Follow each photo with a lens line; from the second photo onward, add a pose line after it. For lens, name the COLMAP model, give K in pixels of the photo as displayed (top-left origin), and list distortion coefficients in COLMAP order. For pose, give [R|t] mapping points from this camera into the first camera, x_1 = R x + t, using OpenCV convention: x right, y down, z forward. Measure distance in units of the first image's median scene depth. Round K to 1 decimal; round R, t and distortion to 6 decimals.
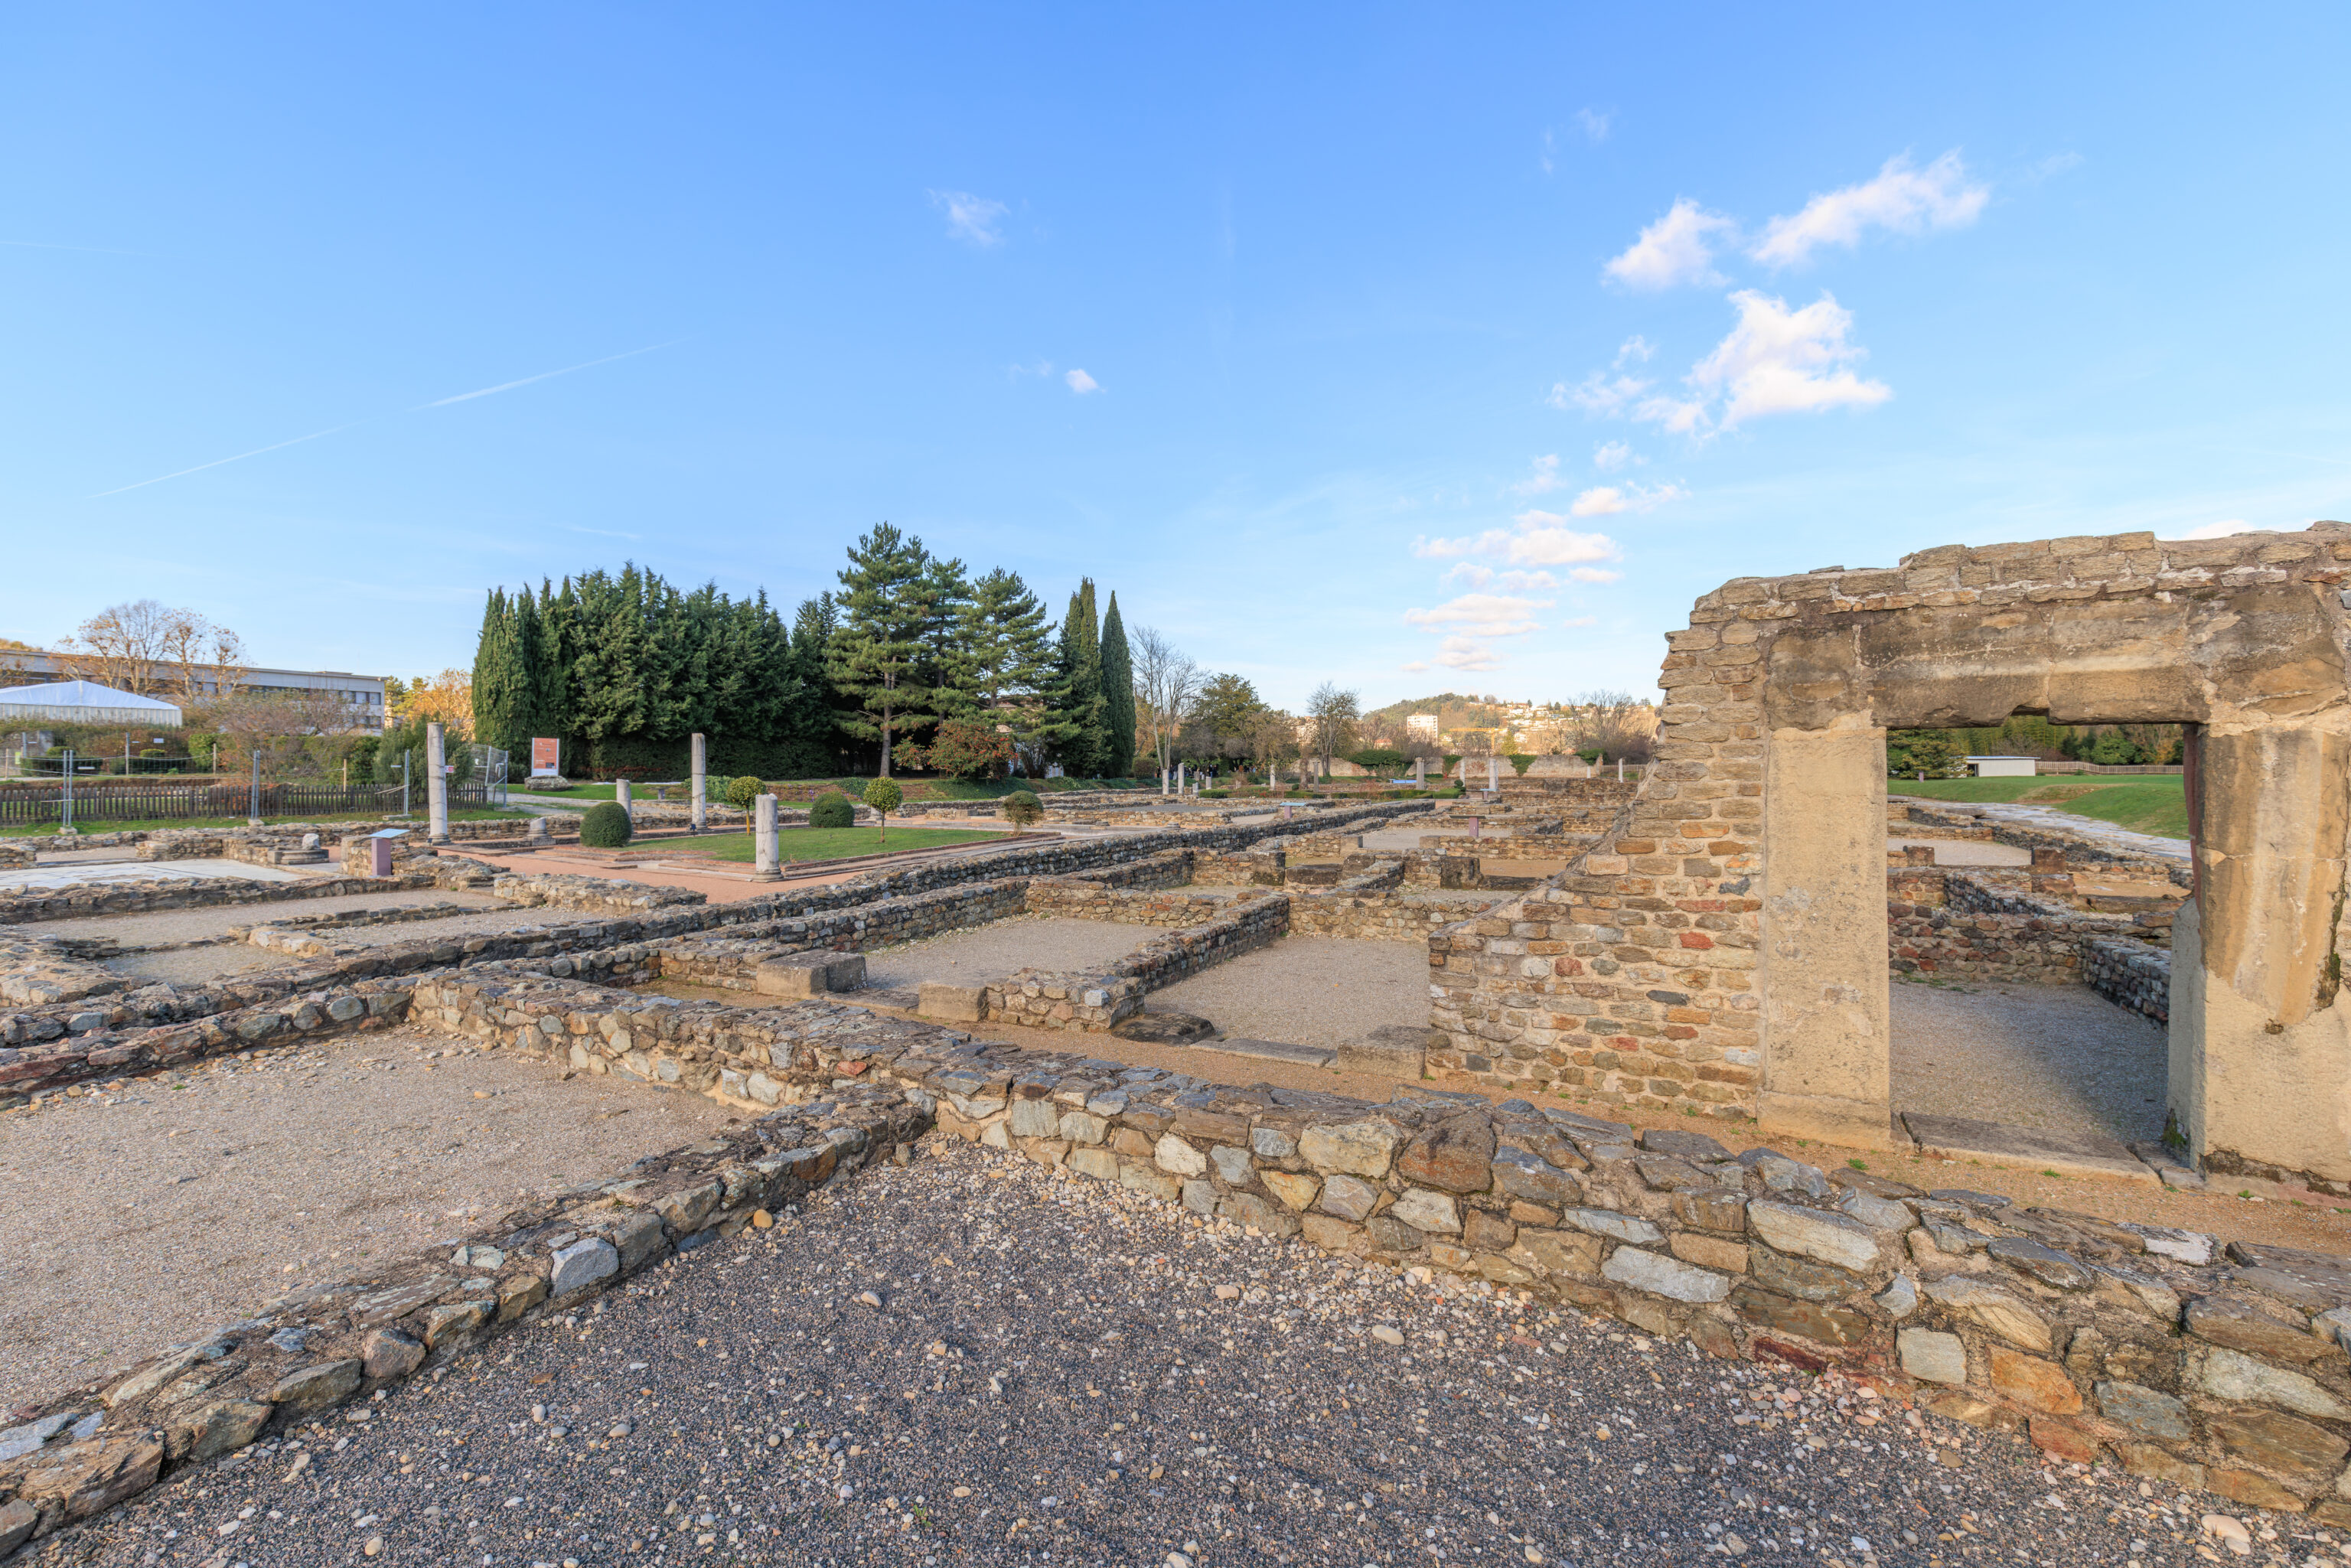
lens RADIAL K [[1049.6, 0, 1180.6], [0, 1049.6, 778.2], [0, 0, 1]] dist [0.003779, 0.000386]
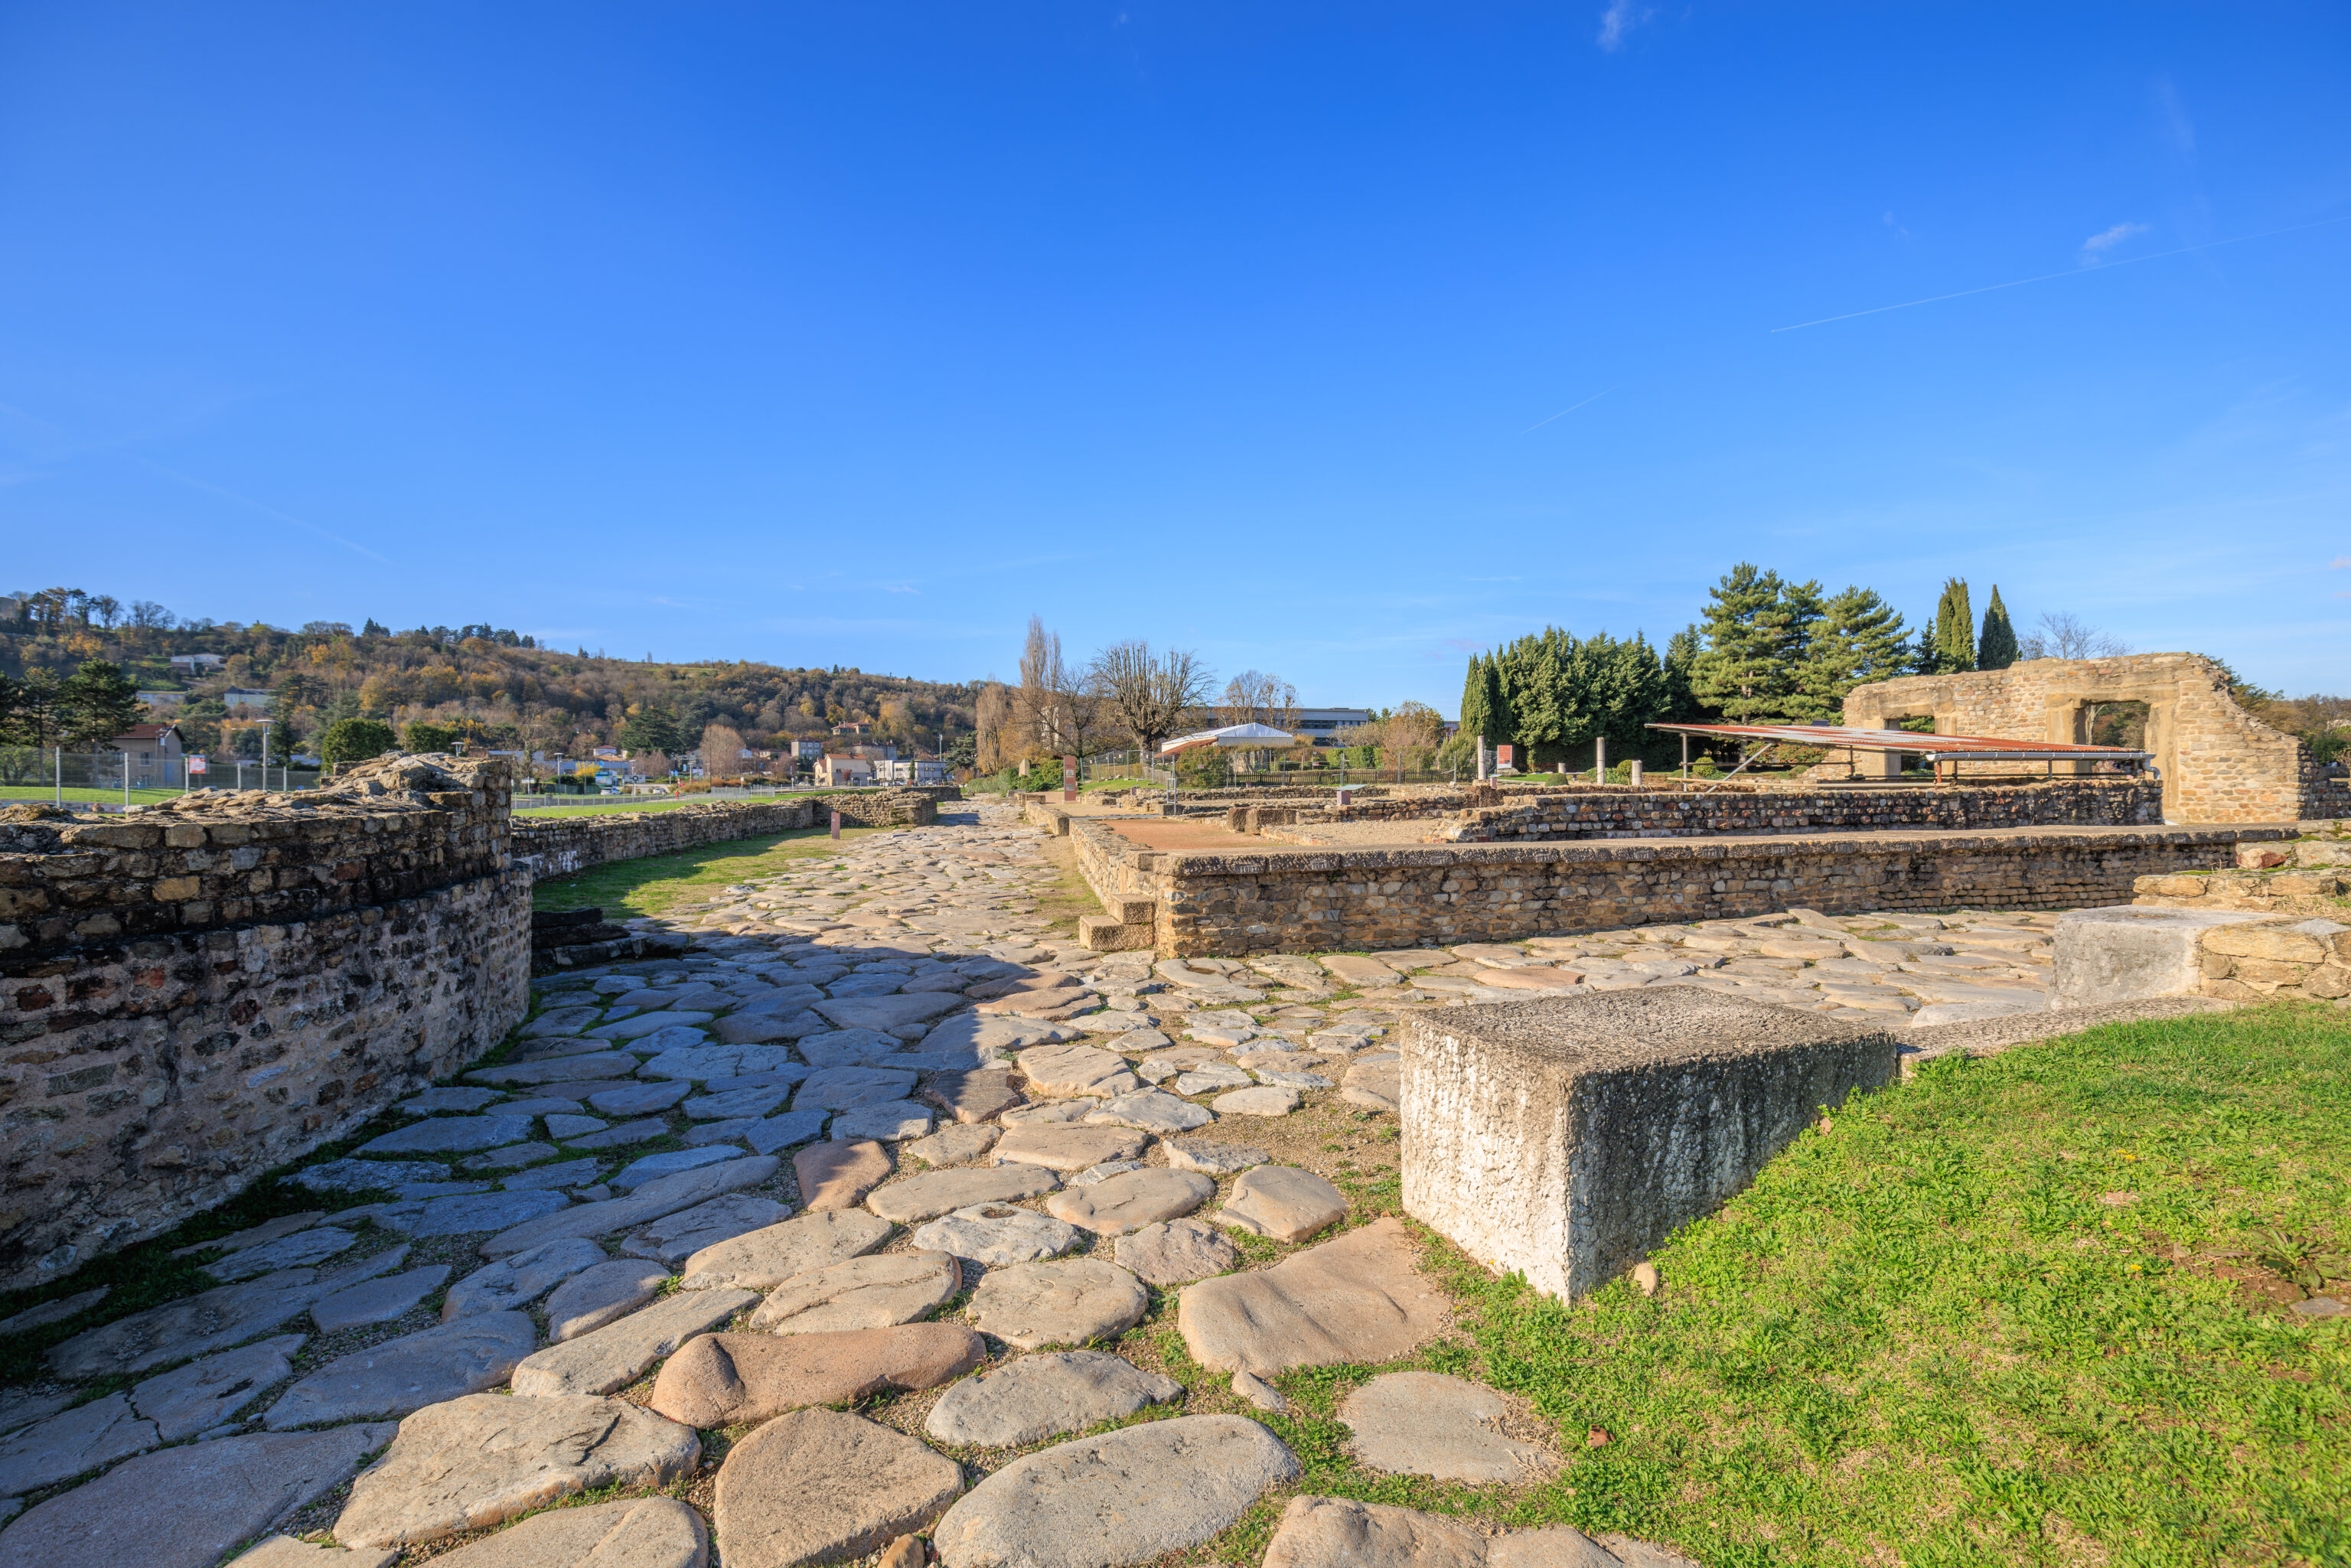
lens RADIAL K [[1047.1, 0, 1175.5], [0, 1047.1, 784.0], [0, 0, 1]] dist [-0.001641, 0.000132]
pose [[0.696116, -0.003836, -0.717919, 0.160923], [0.000768, 0.999989, -0.004598, 0.022461], [0.717929, 0.002649, 0.696111, -0.388076]]
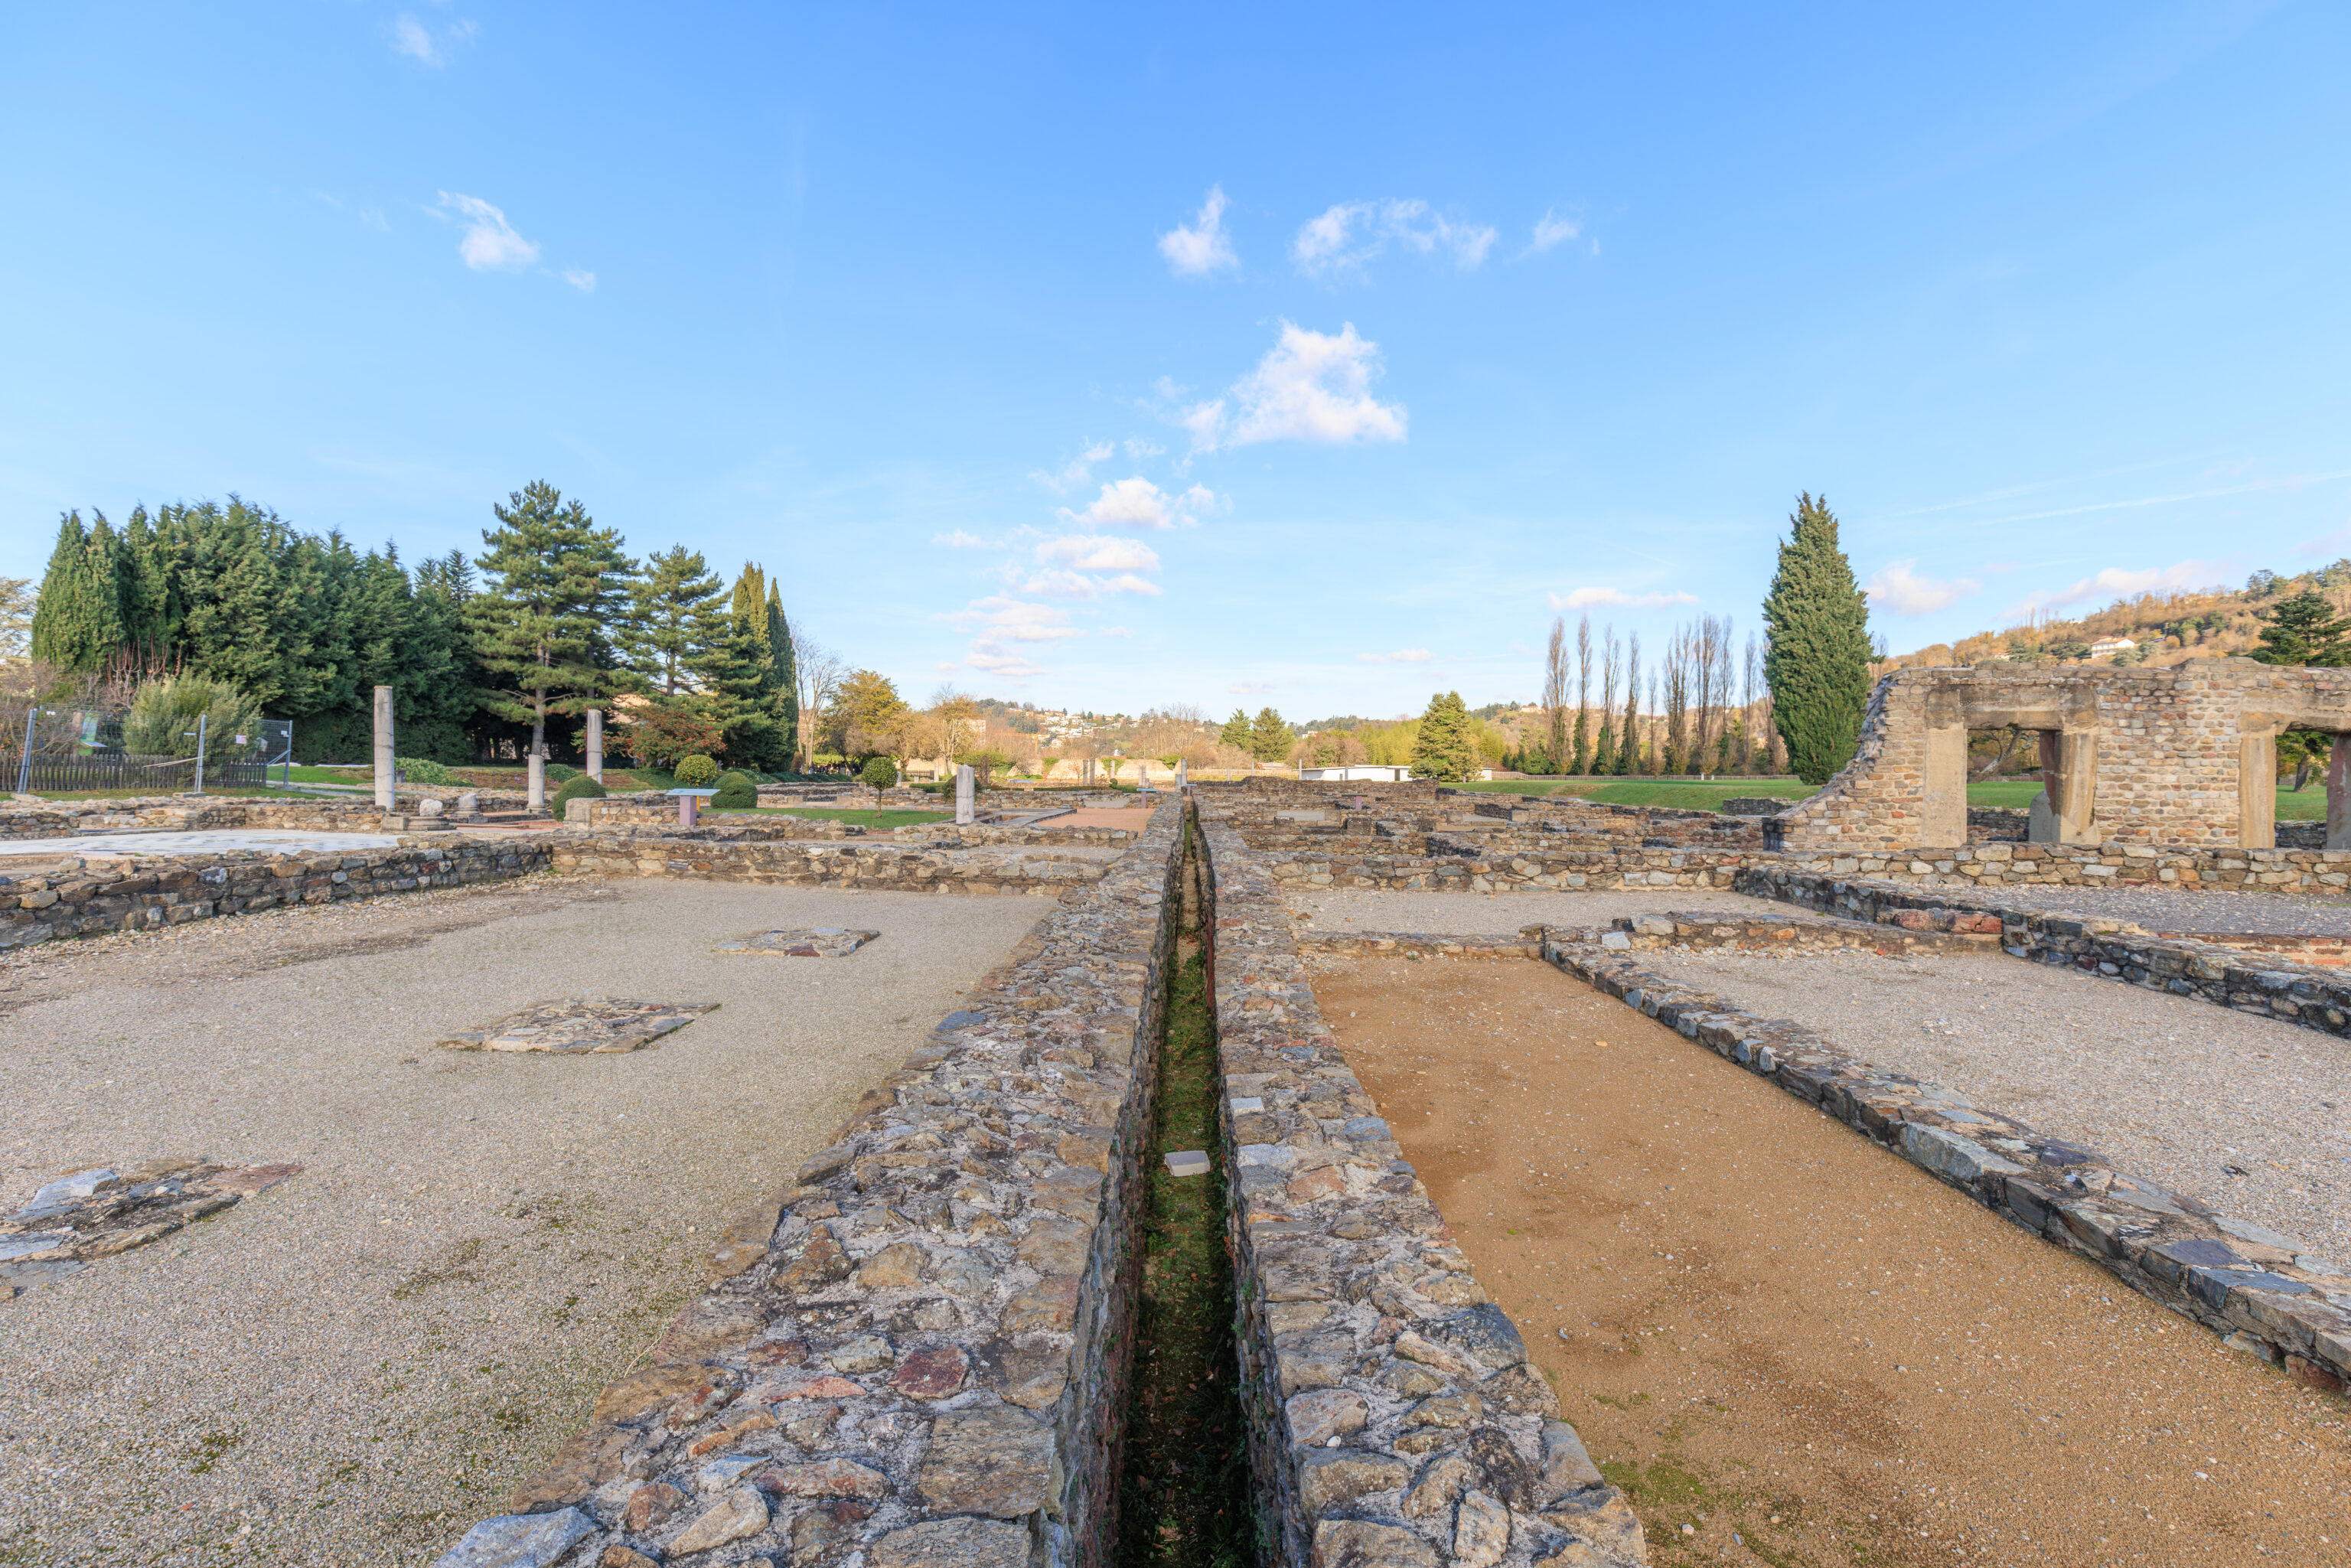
lens RADIAL K [[1049.6, 0, 1180.6], [0, 1049.6, 778.2], [0, 0, 1]] dist [0.003779, 0.000386]
pose [[0.905788, 0.013125, 0.423528, -0.200471], [-0.011664, 0.999914, -0.006043, 0.010213], [-0.423571, 0.000534, 0.905863, -0.049187]]
